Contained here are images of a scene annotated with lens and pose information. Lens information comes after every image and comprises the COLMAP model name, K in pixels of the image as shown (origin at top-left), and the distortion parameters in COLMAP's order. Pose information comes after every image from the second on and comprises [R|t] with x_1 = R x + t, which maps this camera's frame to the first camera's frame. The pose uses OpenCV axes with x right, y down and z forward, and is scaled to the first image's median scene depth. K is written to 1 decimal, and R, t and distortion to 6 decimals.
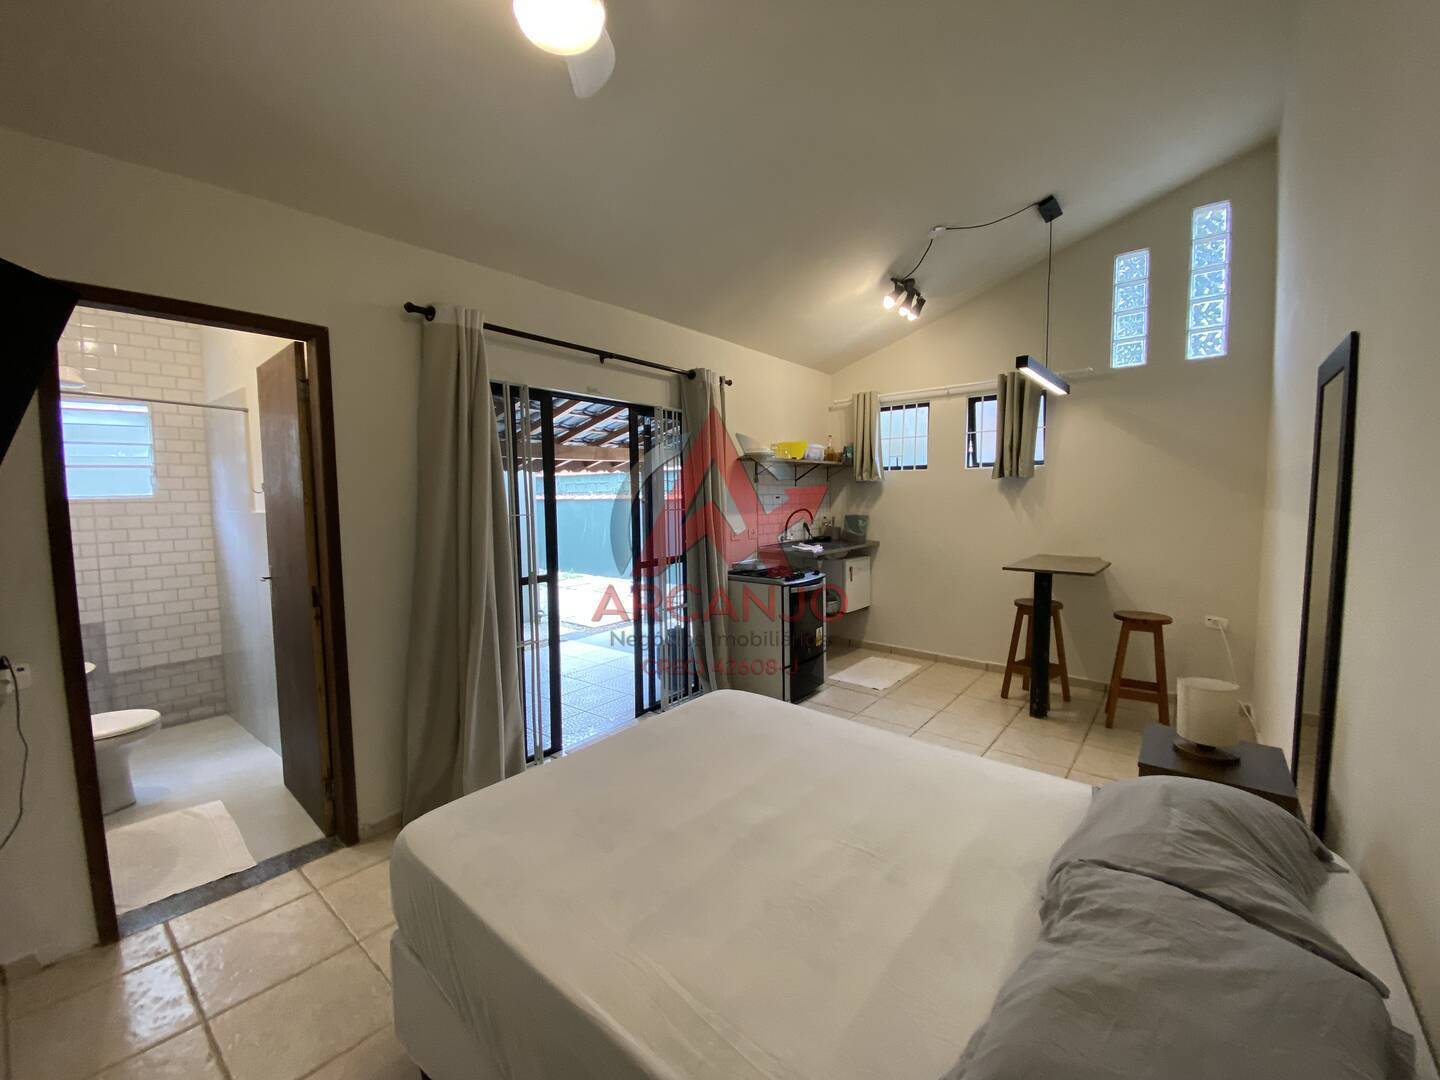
lens RADIAL K [[585.9, 0, 714.3], [0, 585.9, 541.9], [0, 0, 1]] dist [0.001356, -0.001352]
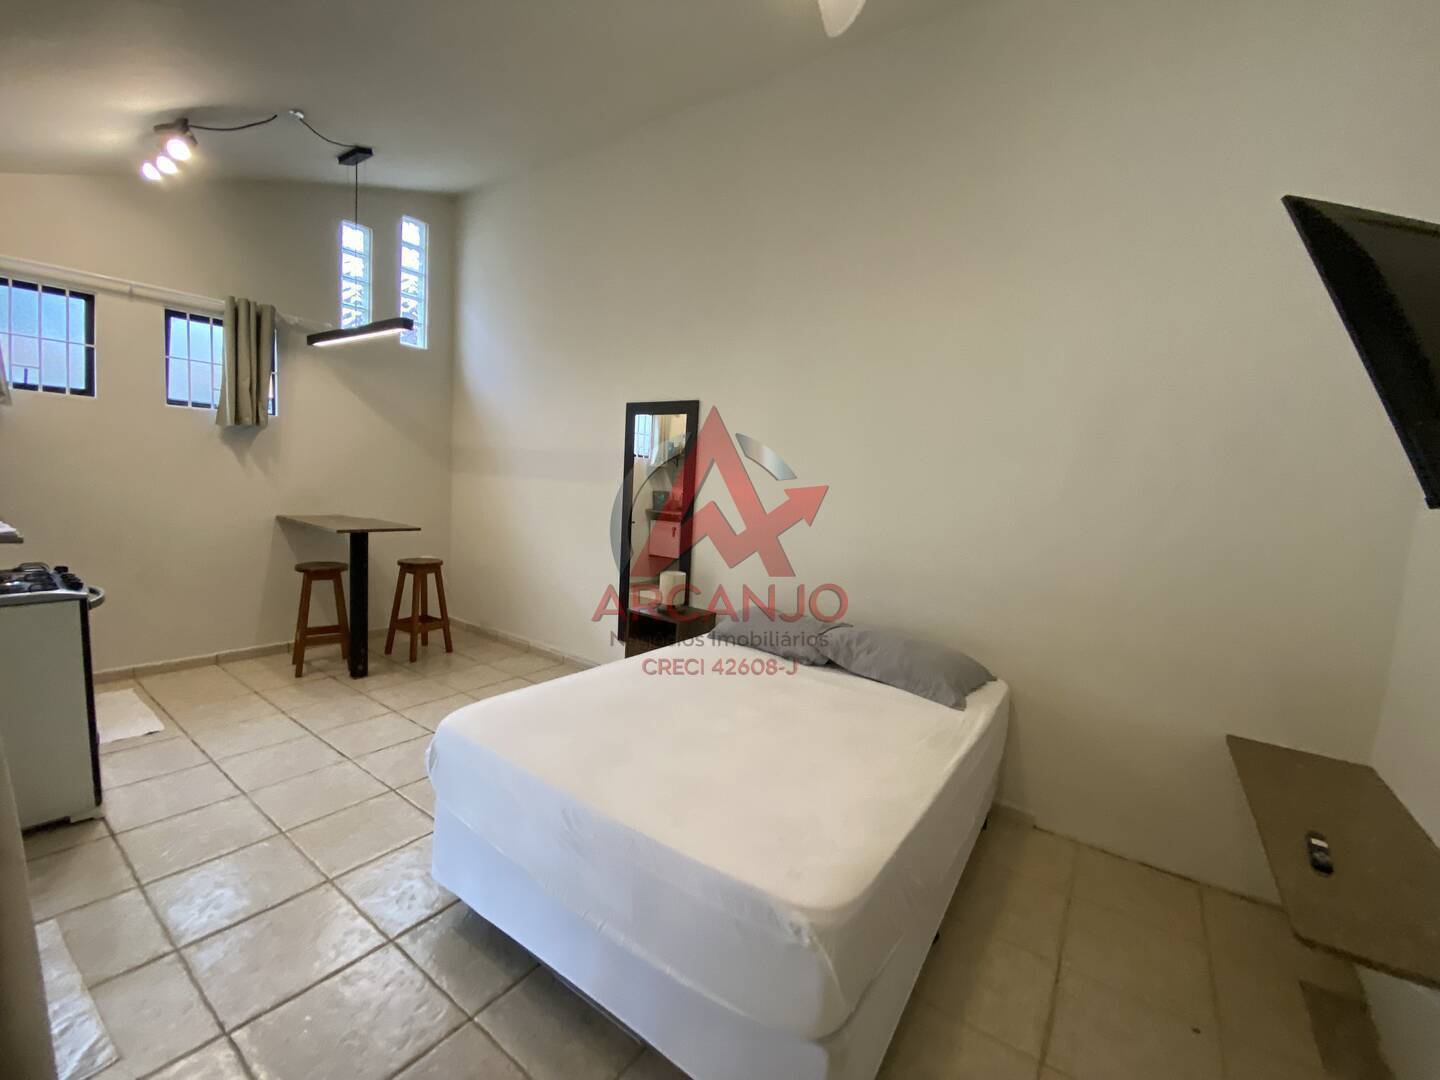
lens RADIAL K [[585.9, 0, 722.9], [0, 585.9, 538.8], [0, 0, 1]] dist [0.001356, -0.001352]
pose [[-0.079268, -0.102054, 0.991616, -0.505485], [0.021633, 0.994335, 0.104063, -0.027631], [-0.996619, 0.029700, -0.076611, 0.493098]]
